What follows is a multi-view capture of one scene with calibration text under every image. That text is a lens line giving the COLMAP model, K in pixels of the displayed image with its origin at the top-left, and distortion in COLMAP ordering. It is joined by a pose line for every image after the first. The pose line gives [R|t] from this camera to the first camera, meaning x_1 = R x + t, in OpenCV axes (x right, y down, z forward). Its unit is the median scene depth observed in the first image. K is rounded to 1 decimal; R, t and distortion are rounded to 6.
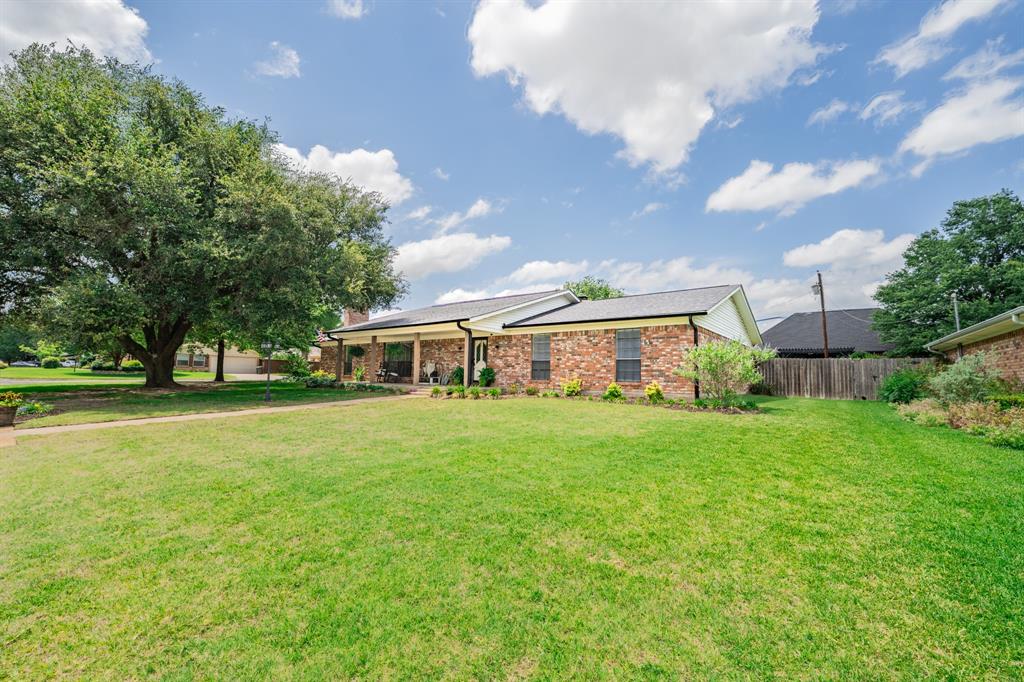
lens RADIAL K [[421.7, 0, 504.1], [0, 421.7, 341.6], [0, 0, 1]] dist [-0.031344, 0.004948]
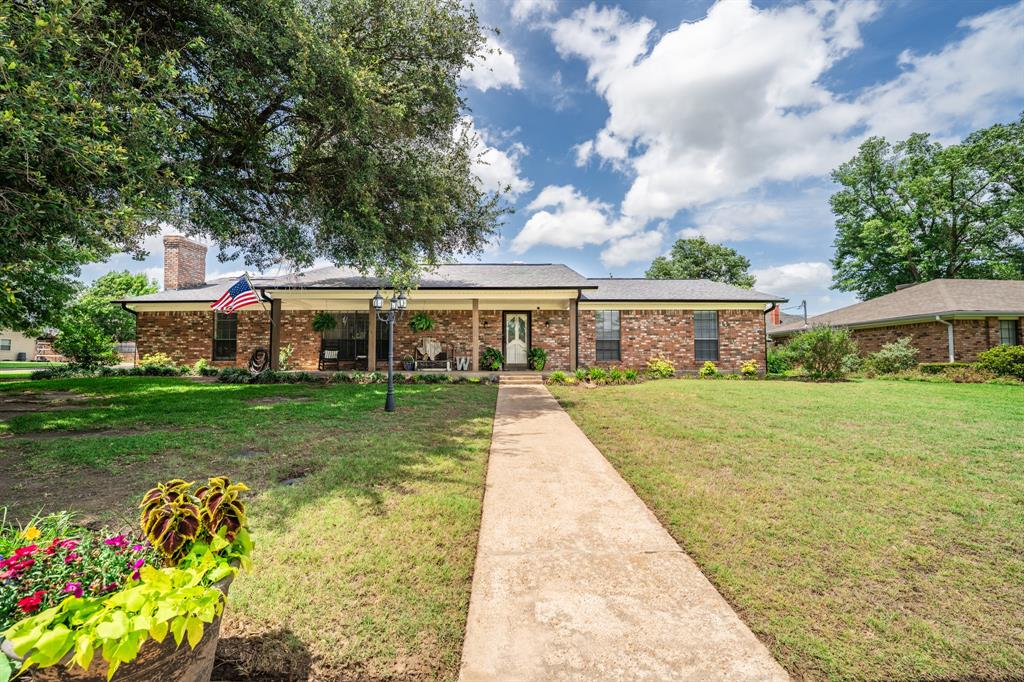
lens RADIAL K [[421.7, 0, 504.1], [0, 421.7, 341.6], [0, 0, 1]] dist [-0.031344, 0.004948]
pose [[0.770133, 0.011996, 0.637770, -0.685879], [-0.035123, 0.999104, 0.023620, 0.036056], [-0.636915, -0.040590, 0.769865, 0.452076]]
